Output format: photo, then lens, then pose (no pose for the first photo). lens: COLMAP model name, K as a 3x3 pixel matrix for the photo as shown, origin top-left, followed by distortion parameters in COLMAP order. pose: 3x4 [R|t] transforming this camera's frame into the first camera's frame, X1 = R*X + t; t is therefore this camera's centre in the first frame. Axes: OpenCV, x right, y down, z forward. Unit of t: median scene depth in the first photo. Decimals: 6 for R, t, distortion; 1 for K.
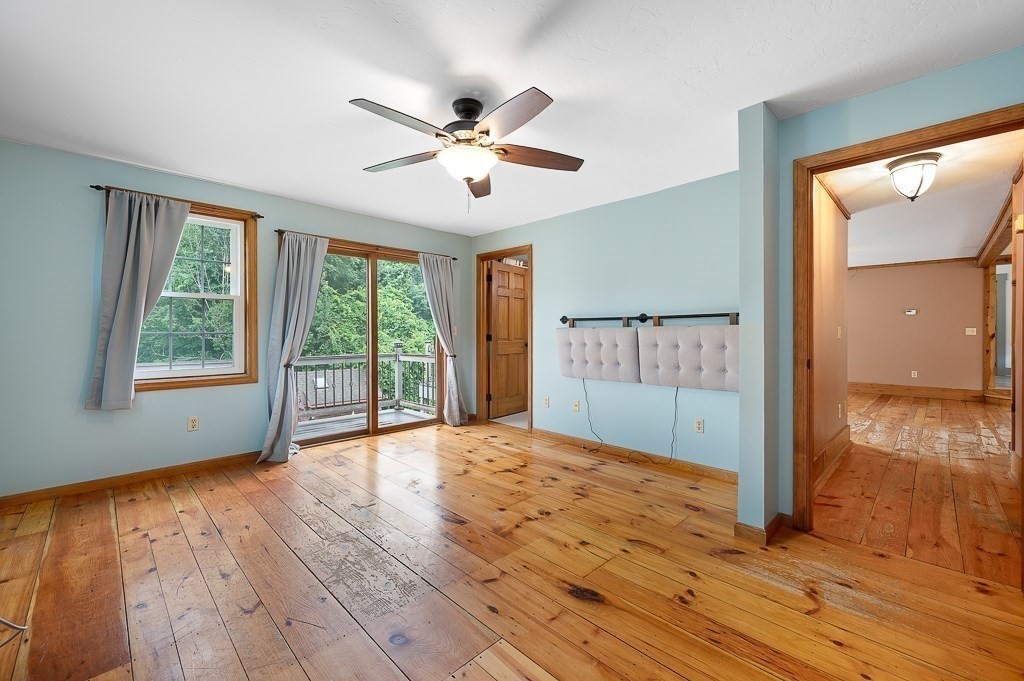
lens RADIAL K [[421.2, 0, 512.0], [0, 421.2, 340.5], [0, 0, 1]] dist [0.000181, 0.000023]
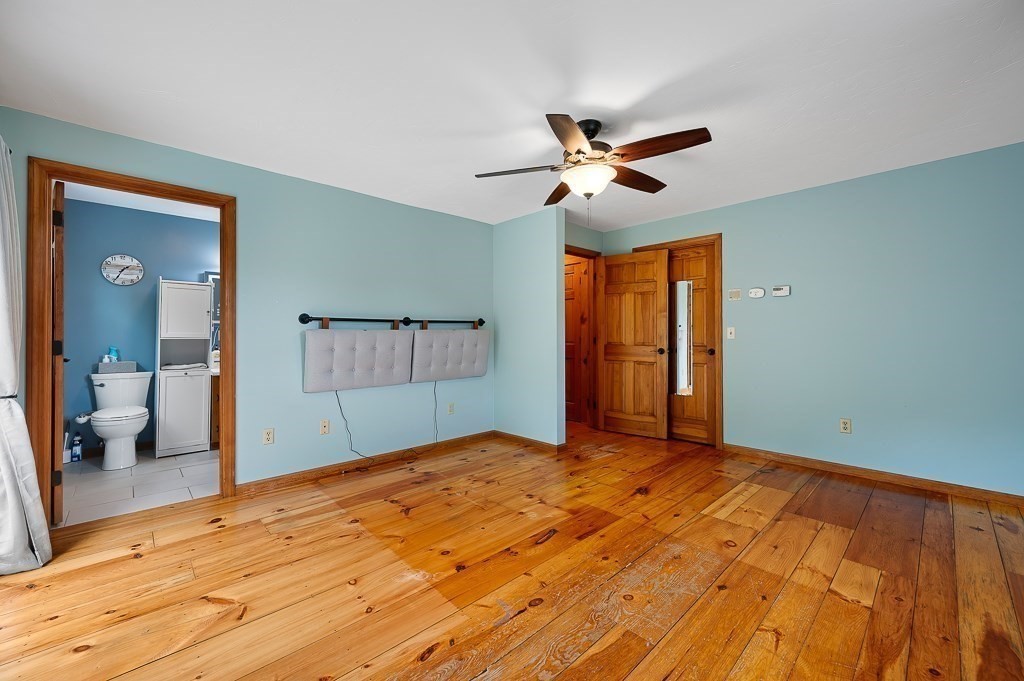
lens RADIAL K [[410.8, 0, 512.0], [0, 410.8, 340.5], [0, 0, 1]] dist [0.001239, 0.000097]
pose [[0.018017, -0.012766, 0.999756, -0.750759], [0.024152, 0.999632, 0.012329, -0.012394], [-0.999546, 0.023924, 0.018319, 0.759846]]
